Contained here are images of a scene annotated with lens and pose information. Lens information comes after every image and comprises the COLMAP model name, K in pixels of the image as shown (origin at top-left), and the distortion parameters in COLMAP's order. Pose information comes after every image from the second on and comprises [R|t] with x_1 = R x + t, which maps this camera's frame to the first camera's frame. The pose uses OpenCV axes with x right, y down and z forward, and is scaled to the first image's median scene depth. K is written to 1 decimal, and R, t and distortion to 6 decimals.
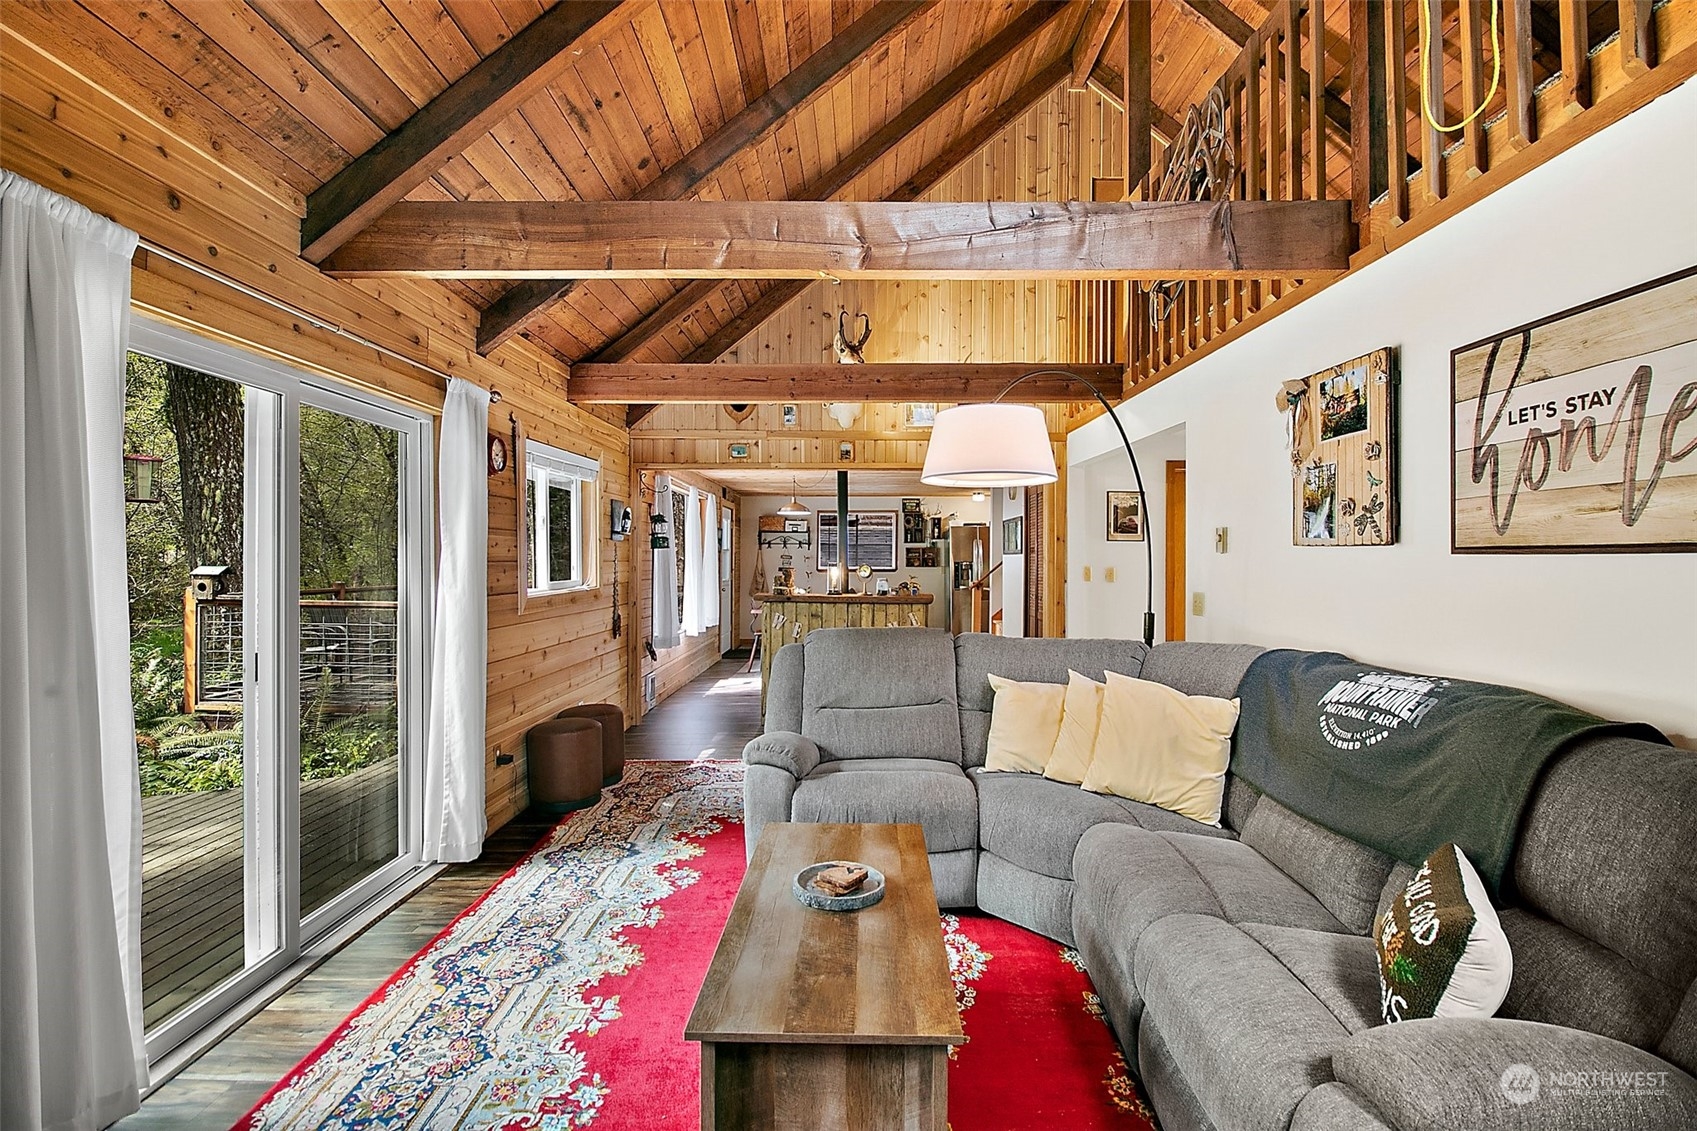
lens RADIAL K [[787.5, 0, 859.7], [0, 787.5, 550.0], [0, 0, 1]] dist [0.001081, -0.013085]
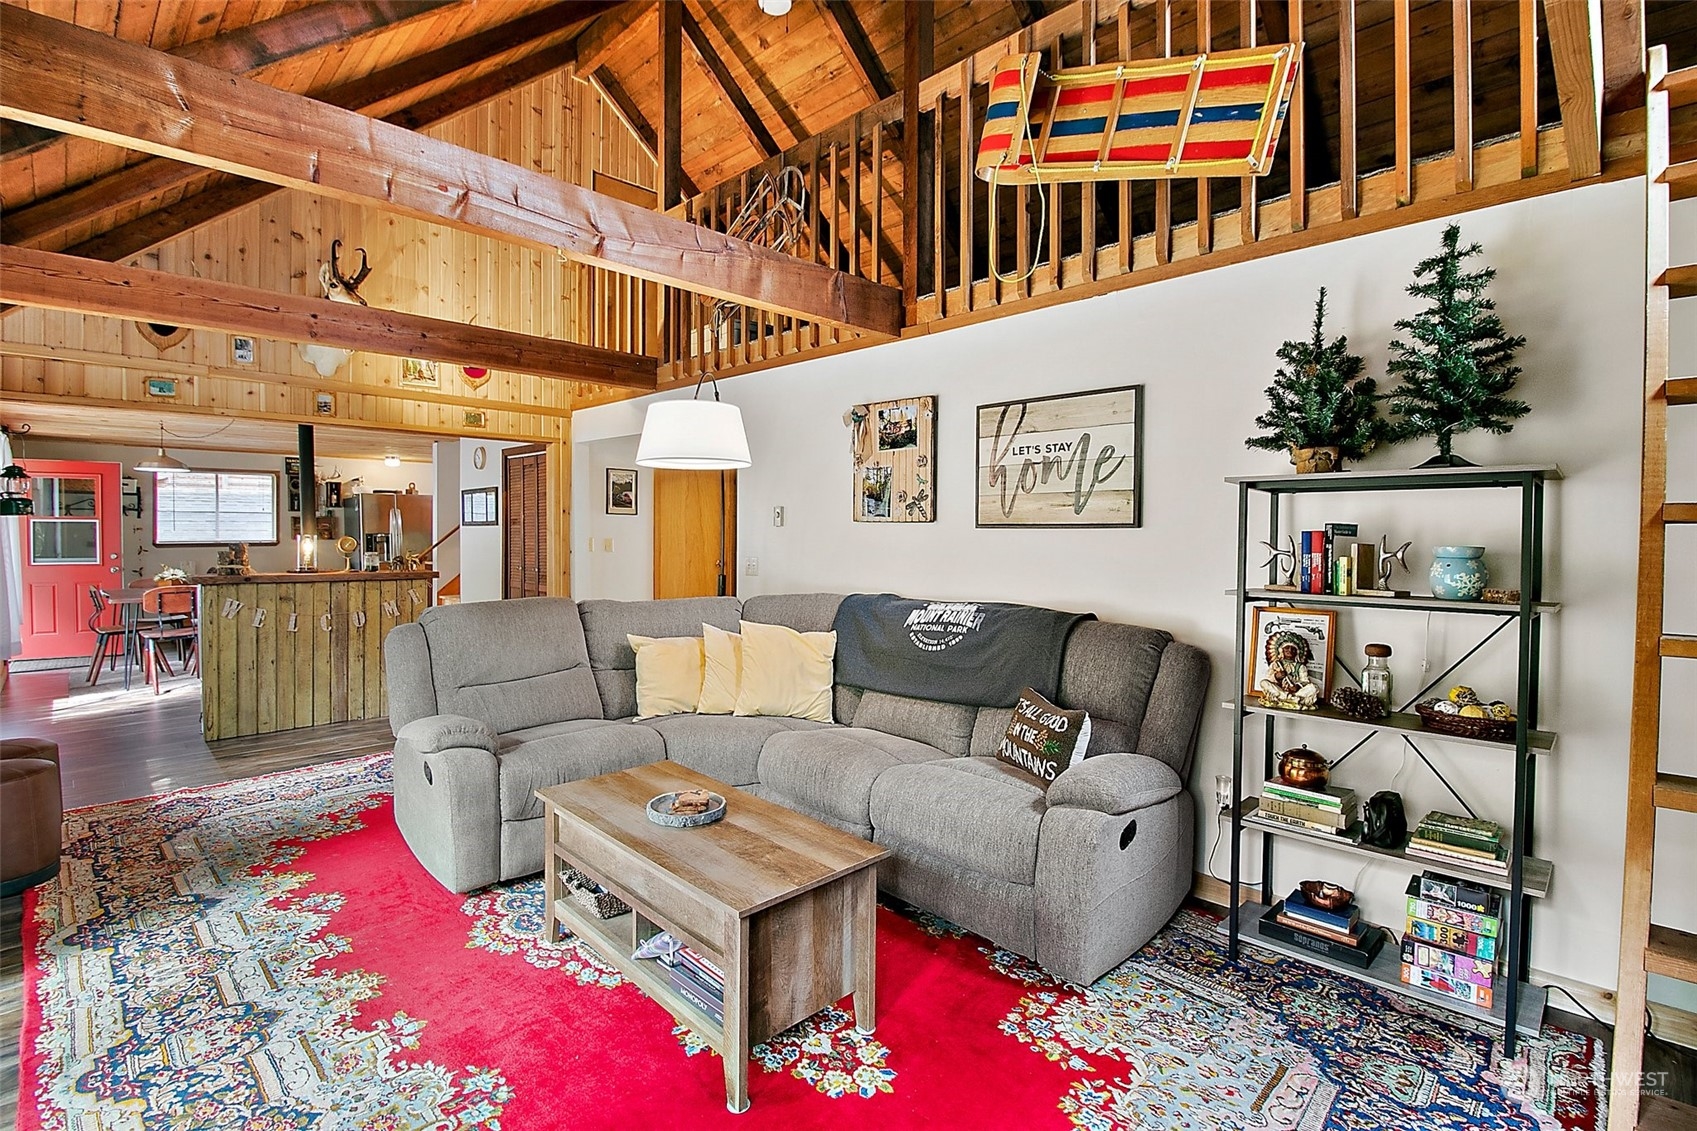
lens RADIAL K [[781.6, 0, 843.9], [0, 781.6, 547.7], [0, 0, 1]] dist [0.001276, -0.011666]
pose [[0.707832, -0.014315, 0.706236, -0.432668], [-0.009310, 0.999519, 0.029591, -0.000006], [-0.706319, -0.027520, 0.707358, 0.011538]]
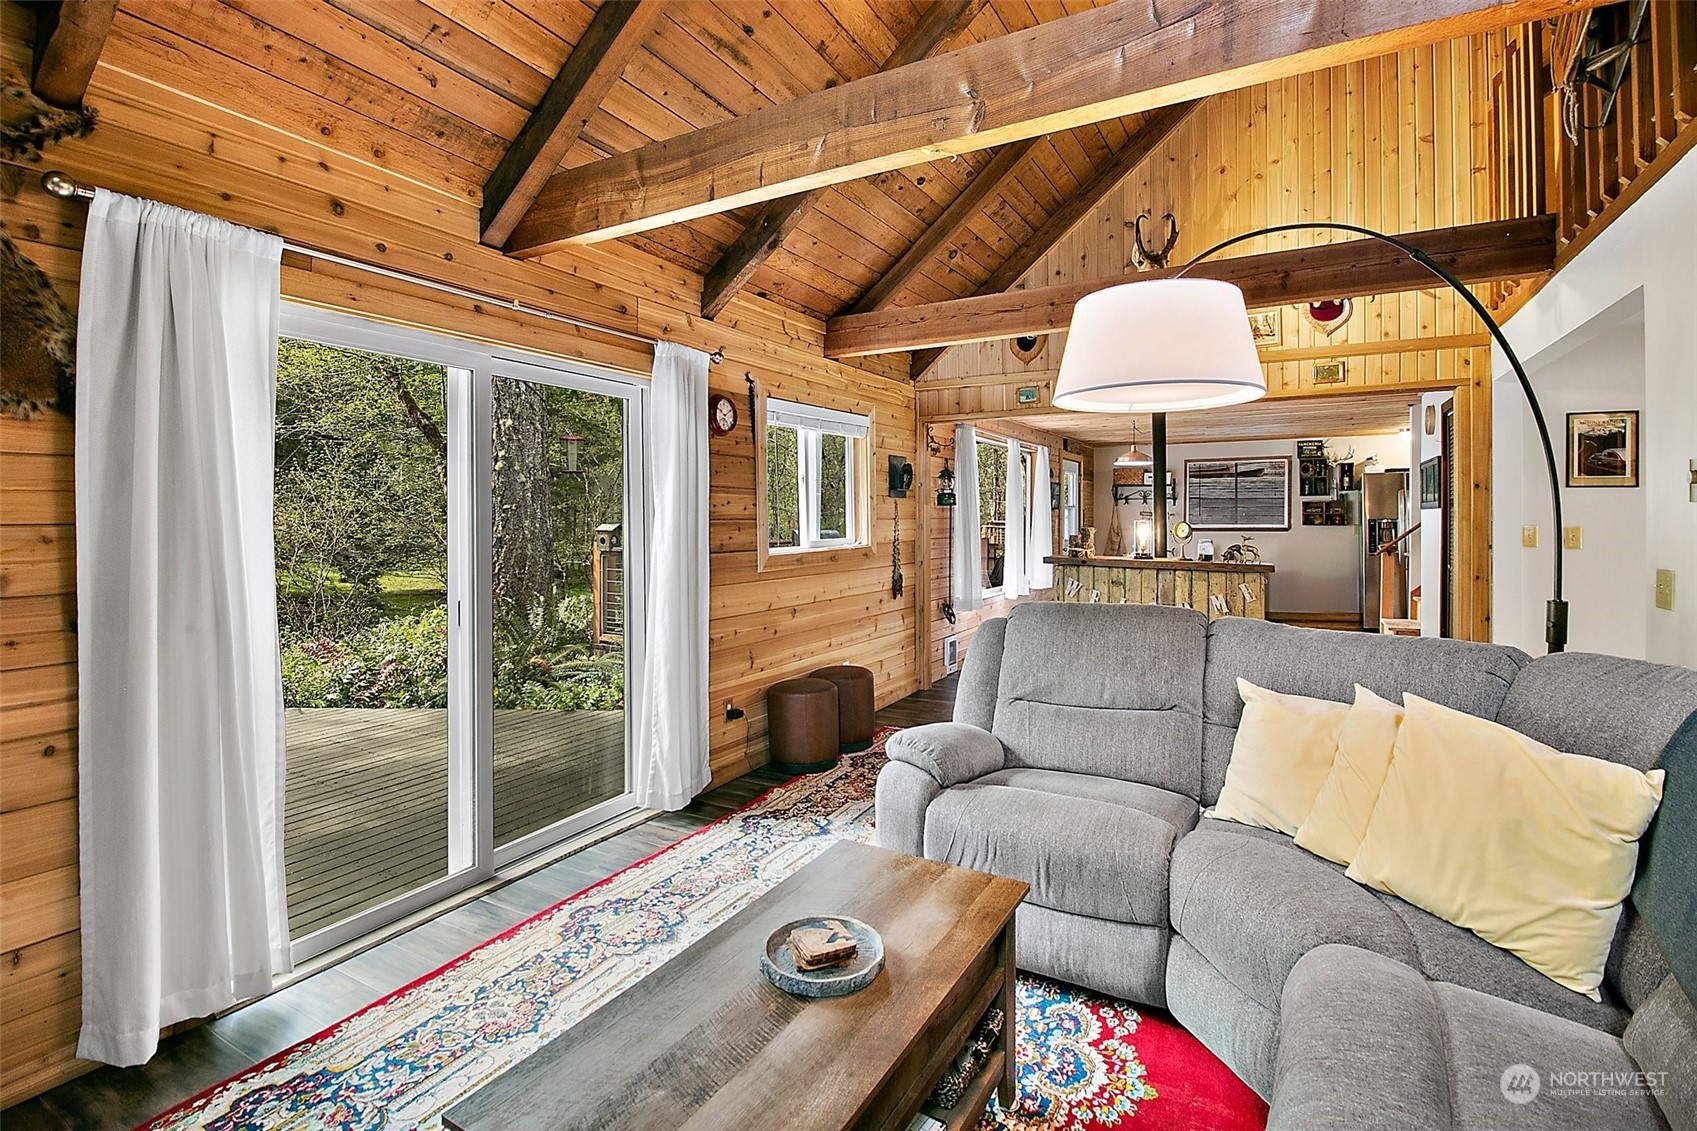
lens RADIAL K [[792.9, 0, 851.0], [0, 792.9, 515.3], [0, 0, 1]] dist [0.000241, -0.013879]
pose [[0.867694, -0.004430, -0.497079, 0.236063], [0.009285, 0.999930, 0.007297, 0.003953], [0.497012, -0.010947, 0.867674, 0.234493]]
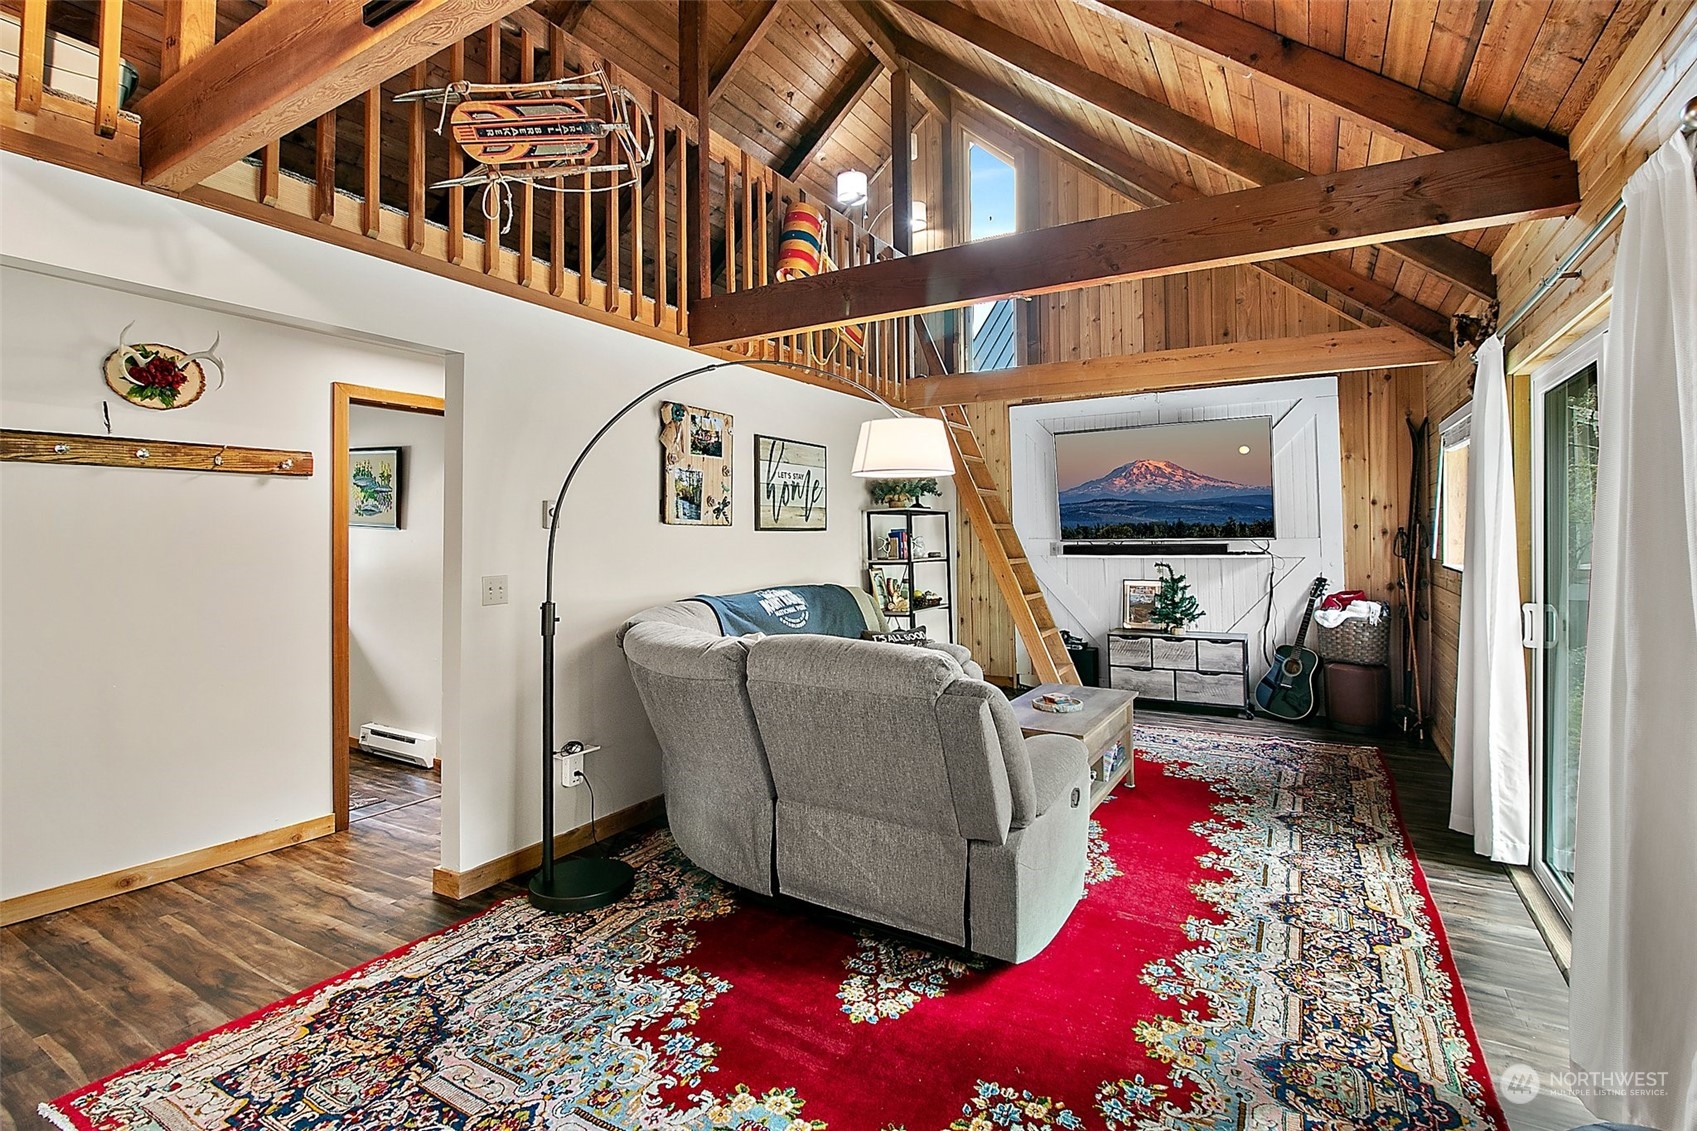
lens RADIAL K [[781.6, 0, 823.5], [0, 781.6, 523.0], [0, 0, 1]] dist [0.001727, -0.008401]
pose [[-0.843811, 0.004032, 0.536625, -0.360329], [-0.006591, 0.999818, -0.017876, 0.014058], [-0.536600, -0.018621, -0.843632, 1.855761]]
